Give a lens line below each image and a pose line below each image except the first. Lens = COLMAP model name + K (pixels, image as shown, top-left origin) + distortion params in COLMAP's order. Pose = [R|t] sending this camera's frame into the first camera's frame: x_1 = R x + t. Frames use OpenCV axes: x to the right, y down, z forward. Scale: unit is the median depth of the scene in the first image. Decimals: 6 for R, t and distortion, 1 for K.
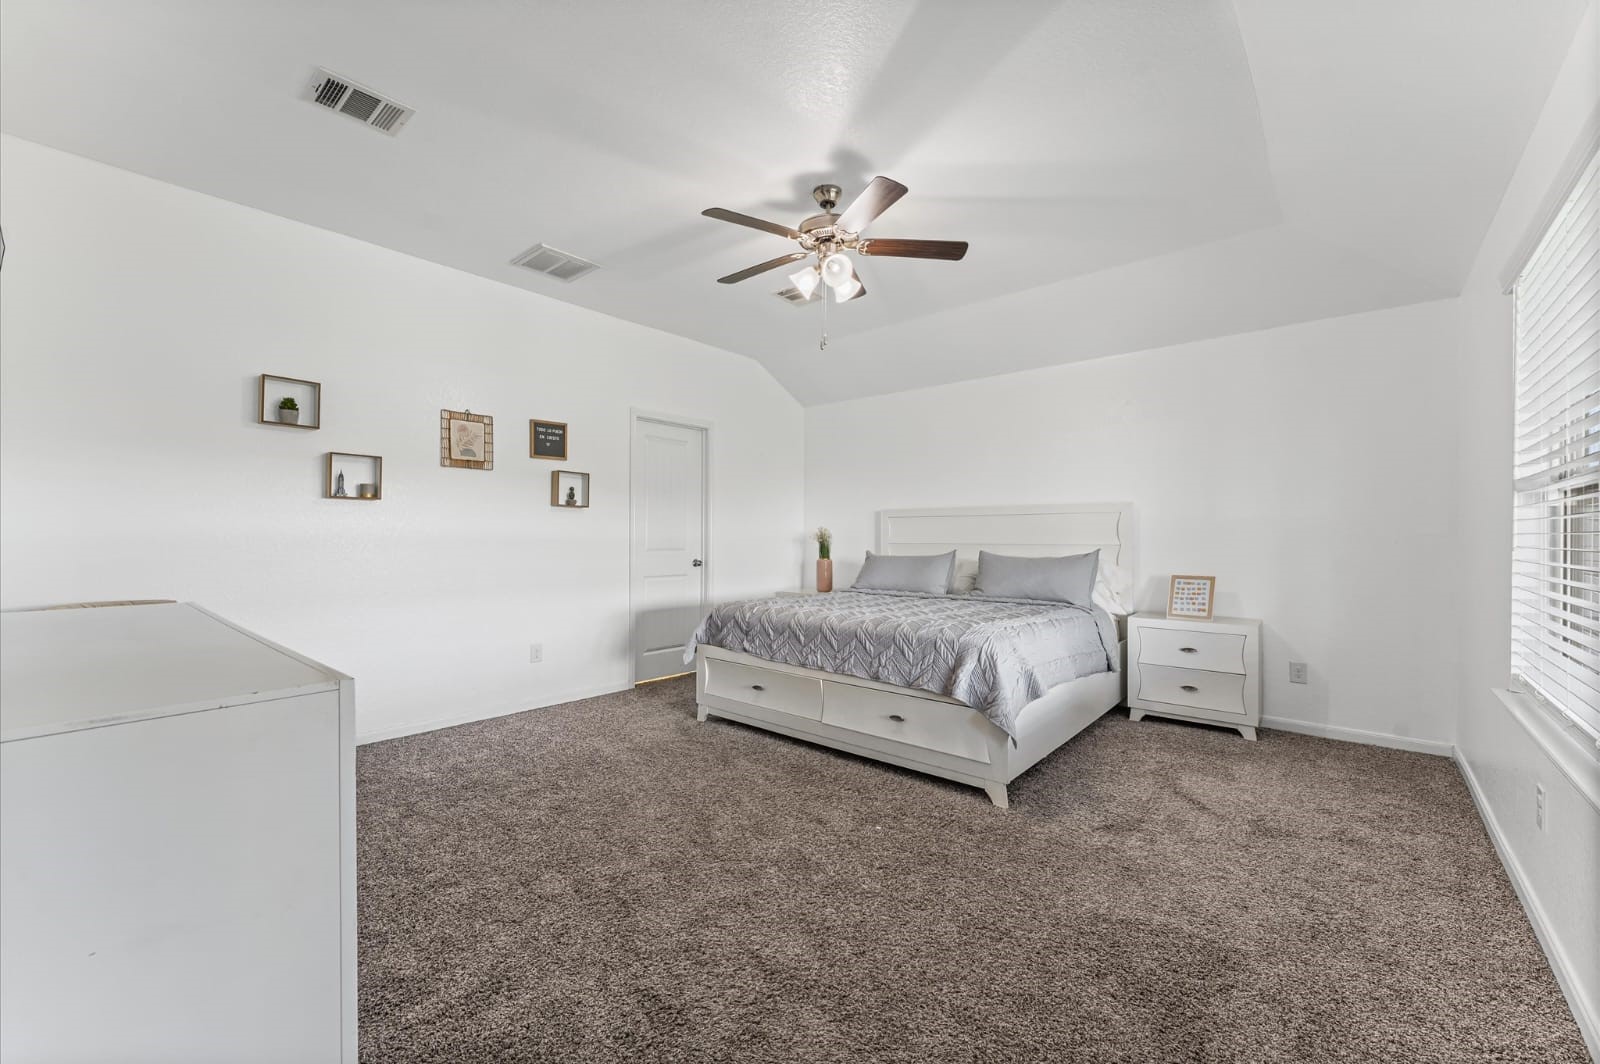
lens RADIAL K [[639.5, 0, 794.6], [0, 639.5, 536.4], [0, 0, 1]] dist [-0.000697, 0.000049]
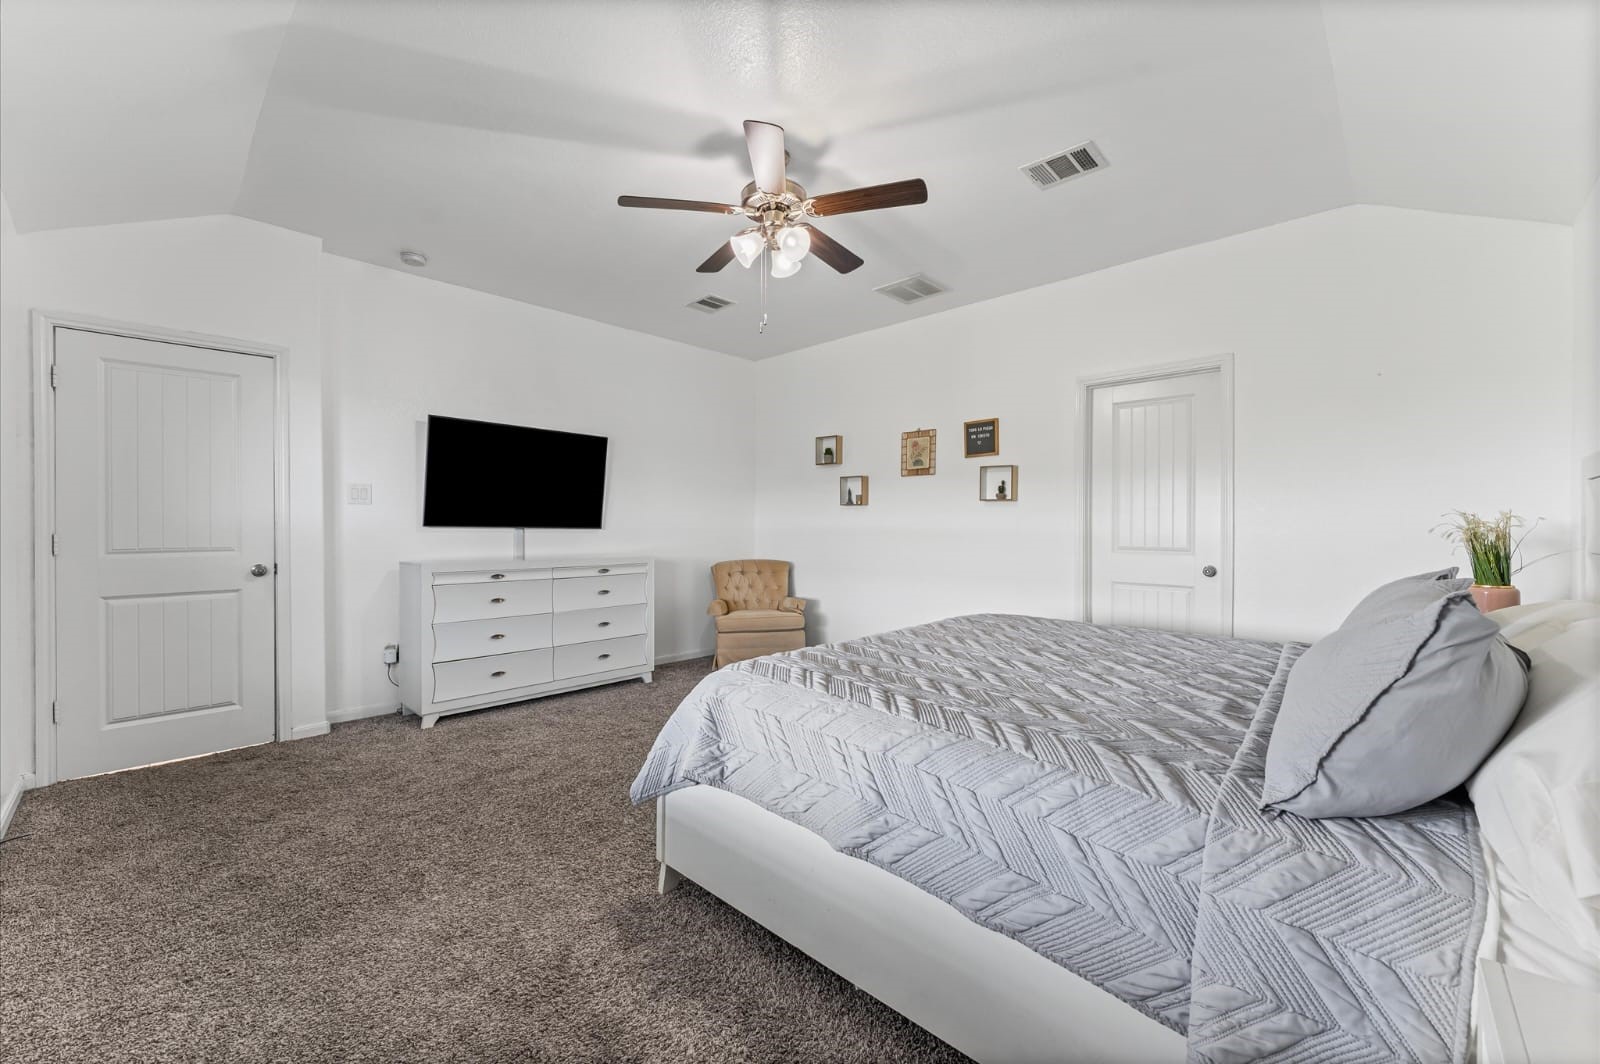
lens RADIAL K [[639.5, 0, 793.8], [0, 639.5, 529.6], [0, 0, 1]] dist [-0.000697, 0.000049]
pose [[-0.046417, 0.002310, -0.998919, 0.737799], [-0.004047, 0.999989, 0.002501, -0.003348], [0.998914, 0.004158, -0.046407, 0.816422]]
